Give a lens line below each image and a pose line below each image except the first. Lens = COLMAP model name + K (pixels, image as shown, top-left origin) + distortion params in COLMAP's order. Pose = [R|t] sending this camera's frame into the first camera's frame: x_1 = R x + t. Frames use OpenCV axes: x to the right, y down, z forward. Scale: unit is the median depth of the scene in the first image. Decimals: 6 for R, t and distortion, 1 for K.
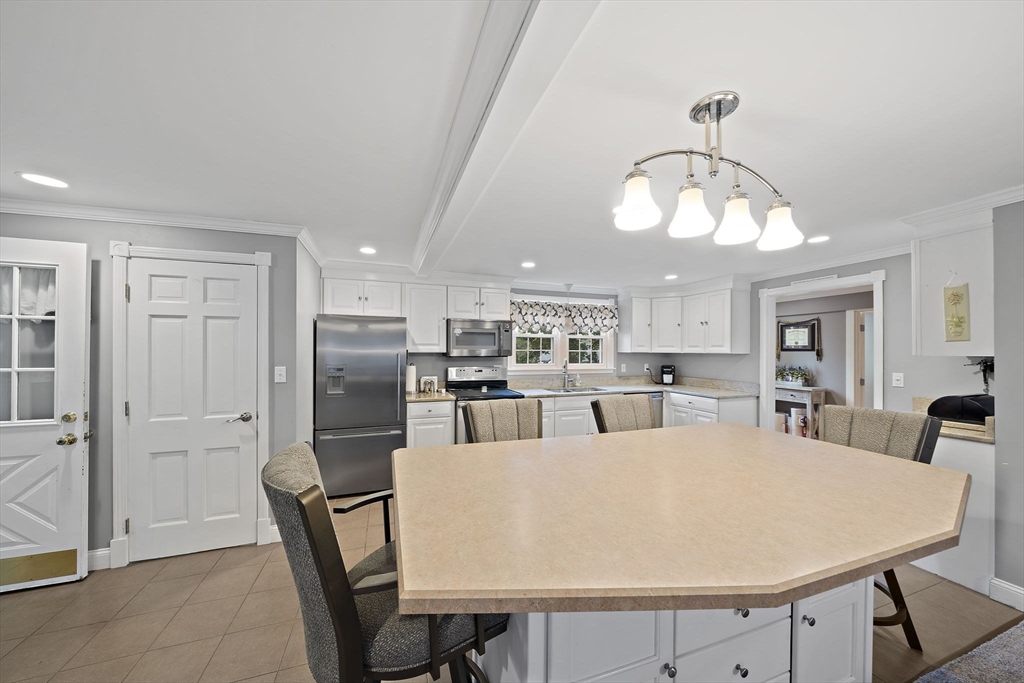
lens RADIAL K [[350.5, 0, 510.6], [0, 350.5, 348.5], [0, 0, 1]] dist [-0.001305, -0.000083]
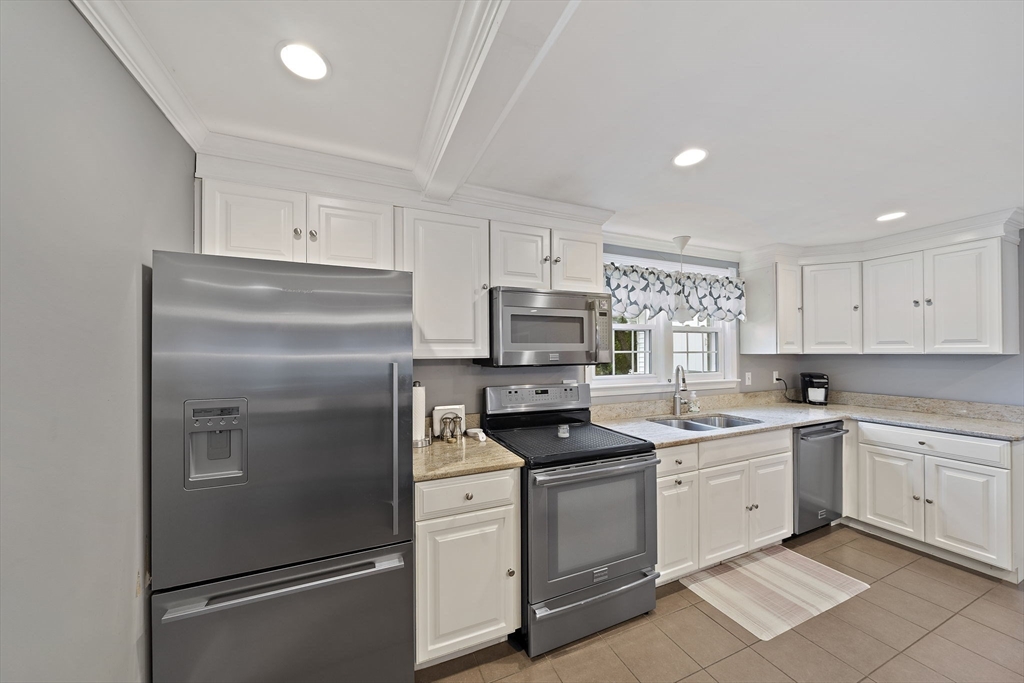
lens RADIAL K [[350.5, 0, 510.6], [0, 350.5, 348.5], [0, 0, 1]] dist [-0.001305, -0.000083]
pose [[0.998212, -0.008399, 0.059176, -0.157059], [0.008711, 0.999949, -0.005015, 0.001092], [-0.059130, 0.005522, 0.998235, 0.444827]]
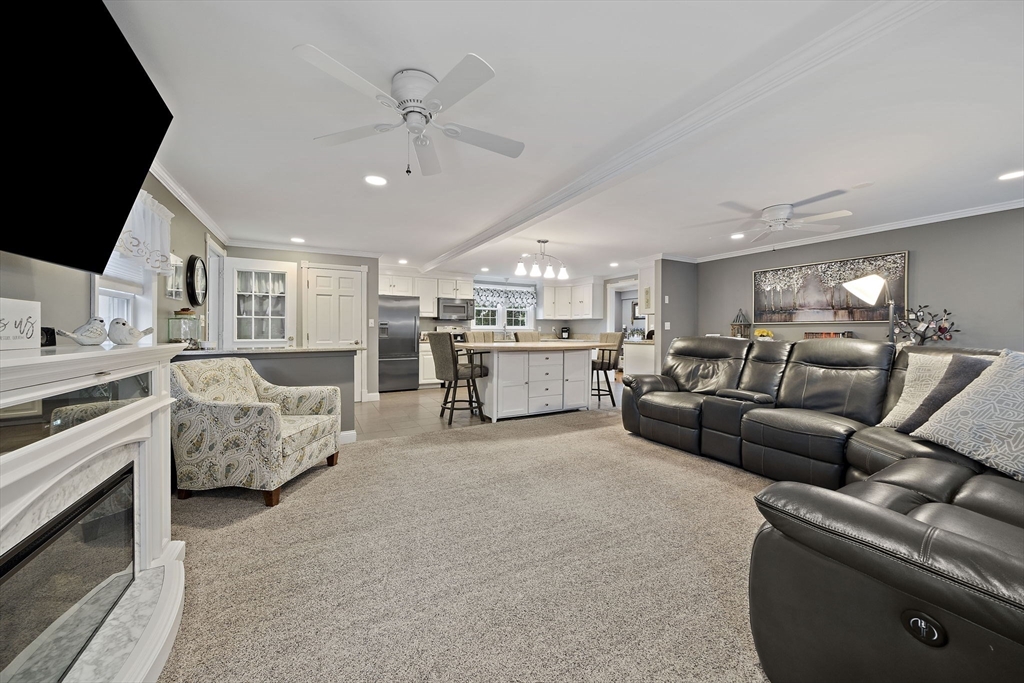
lens RADIAL K [[349.0, 0, 509.2], [0, 349.0, 328.0], [0, 0, 1]] dist [0.008055, -0.000019]
pose [[0.987212, -0.000951, 0.159413, -0.092097], [0.001056, 0.999999, -0.000577, 0.059019], [-0.159412, 0.000738, 0.987212, -0.674885]]
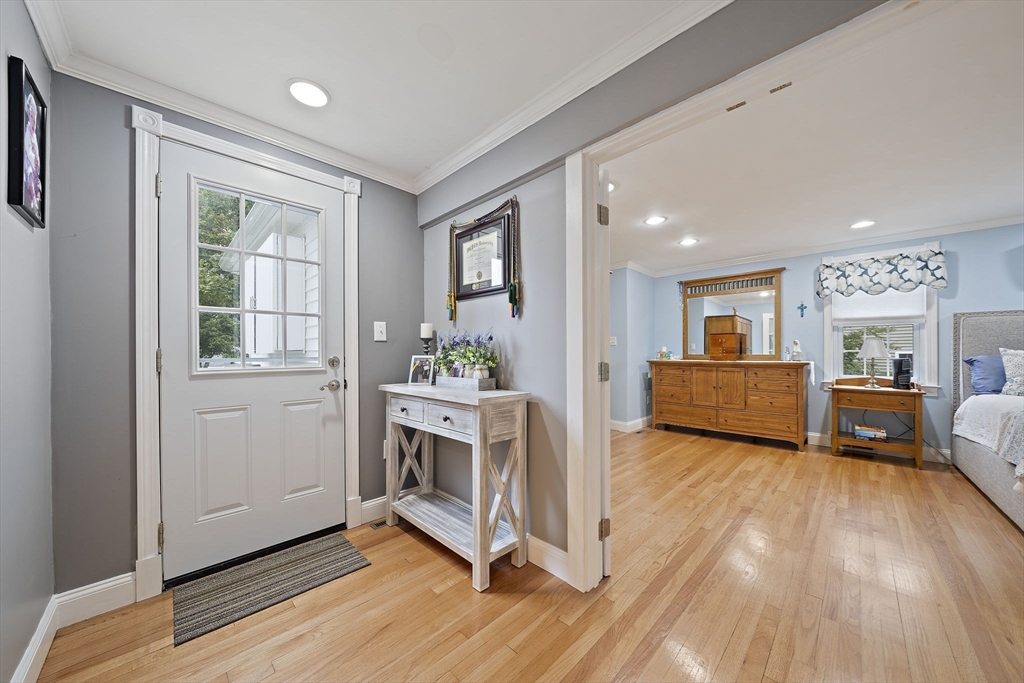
lens RADIAL K [[350.5, 0, 510.6], [0, 350.5, 348.5], [0, 0, 1]] dist [-0.001305, -0.000083]
pose [[0.910716, -0.004784, 0.413005, 0.828638], [0.003356, 0.999986, 0.004182, 0.074949], [-0.413019, -0.002423, 0.910719, 0.768195]]
